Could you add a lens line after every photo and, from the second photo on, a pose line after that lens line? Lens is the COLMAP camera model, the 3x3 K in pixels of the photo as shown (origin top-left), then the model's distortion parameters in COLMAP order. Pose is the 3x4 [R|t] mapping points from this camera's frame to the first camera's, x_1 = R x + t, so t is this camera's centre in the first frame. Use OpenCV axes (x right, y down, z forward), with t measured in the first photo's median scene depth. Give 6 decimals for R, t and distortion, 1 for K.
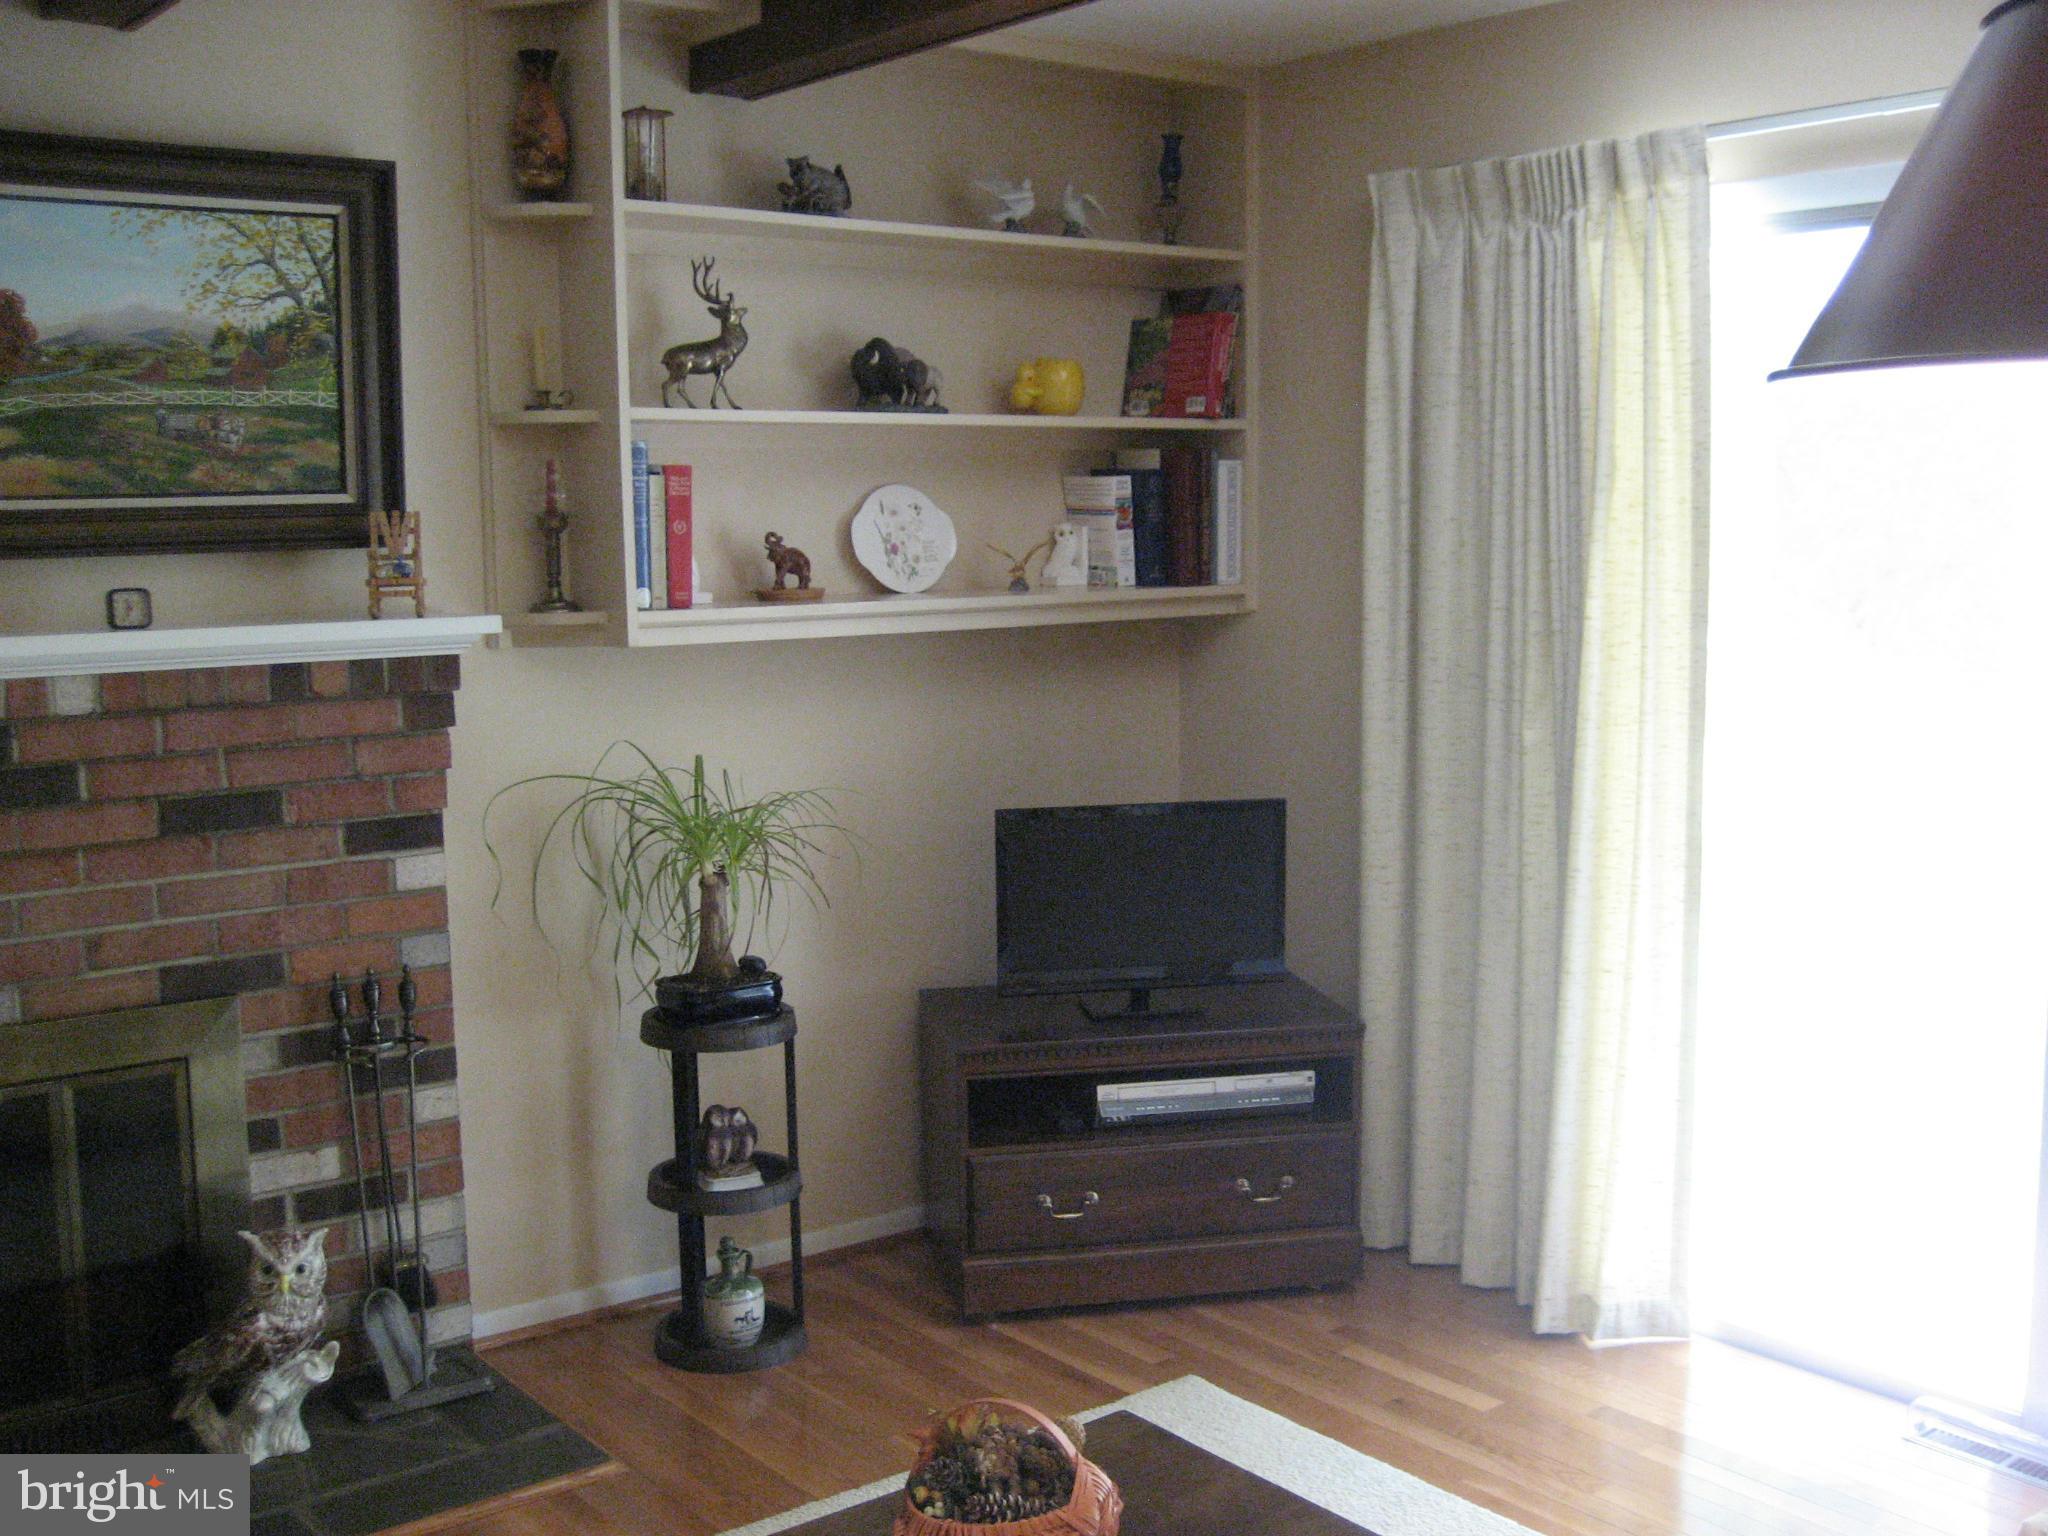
lens RADIAL K [[2149.8, 0, 1070.3], [0, 2149.8, 767.5], [0, 0, 1]] dist [-0.142375, 0.175238]
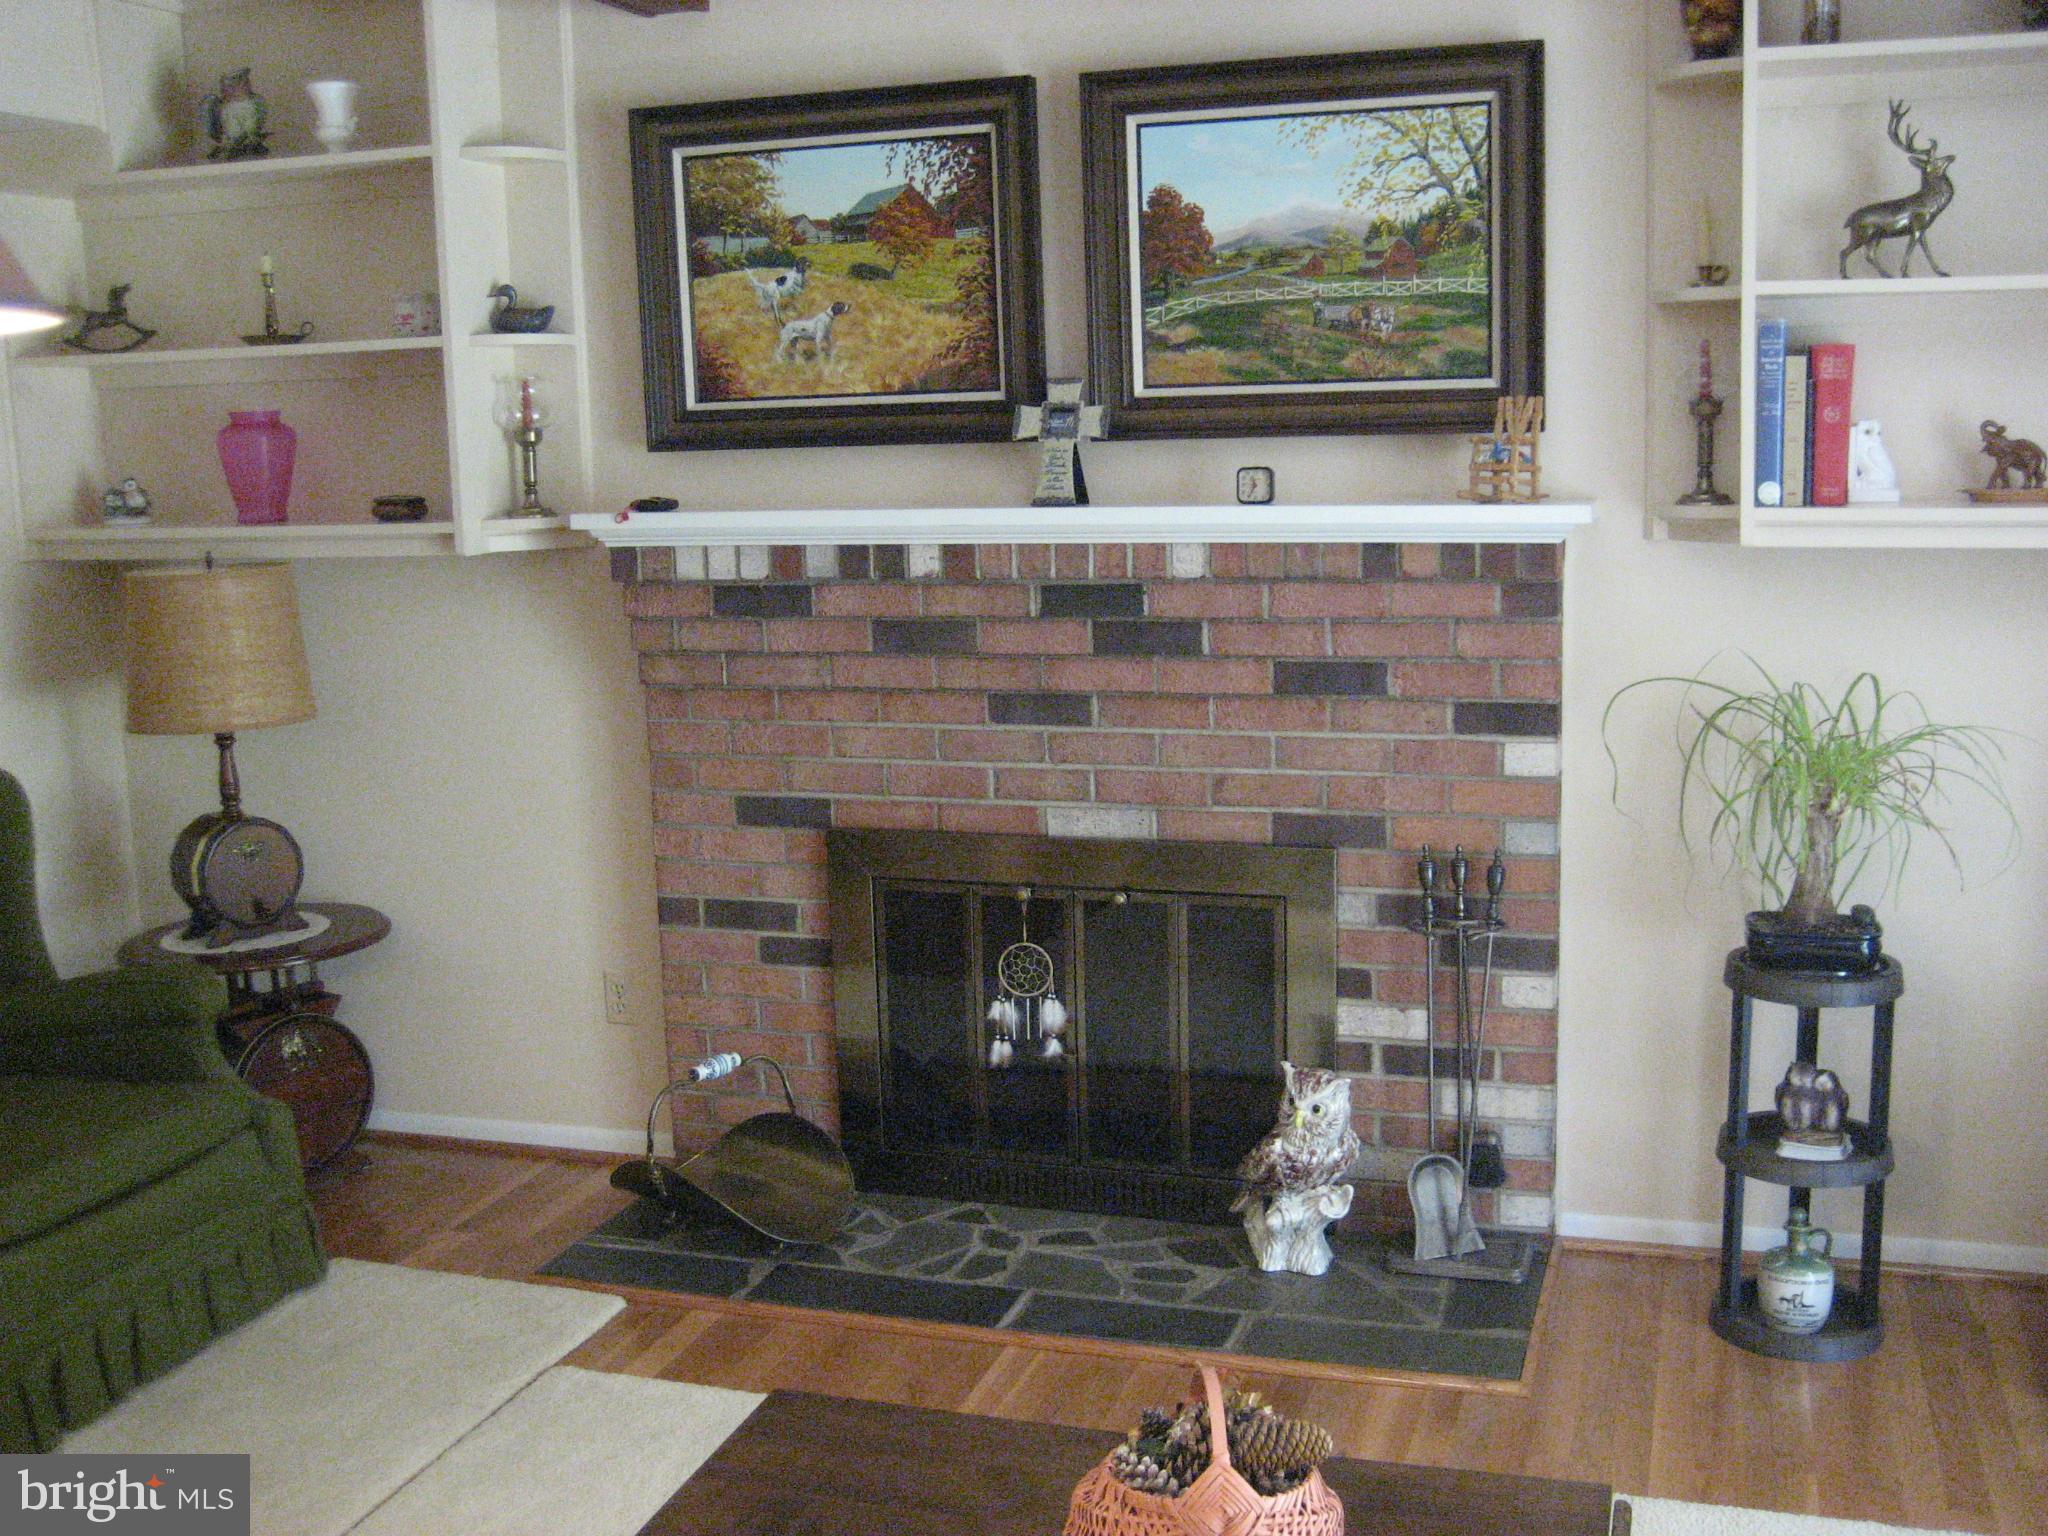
lens RADIAL K [[2149.8, 0, 1070.3], [0, 2149.8, 767.5], [0, 0, 1]] dist [-0.142375, 0.175238]
pose [[0.560415, 0.133335, -0.817408, 0.412912], [-0.080950, 0.991049, 0.106160, -0.037962], [0.824246, 0.006676, 0.566192, 0.266618]]
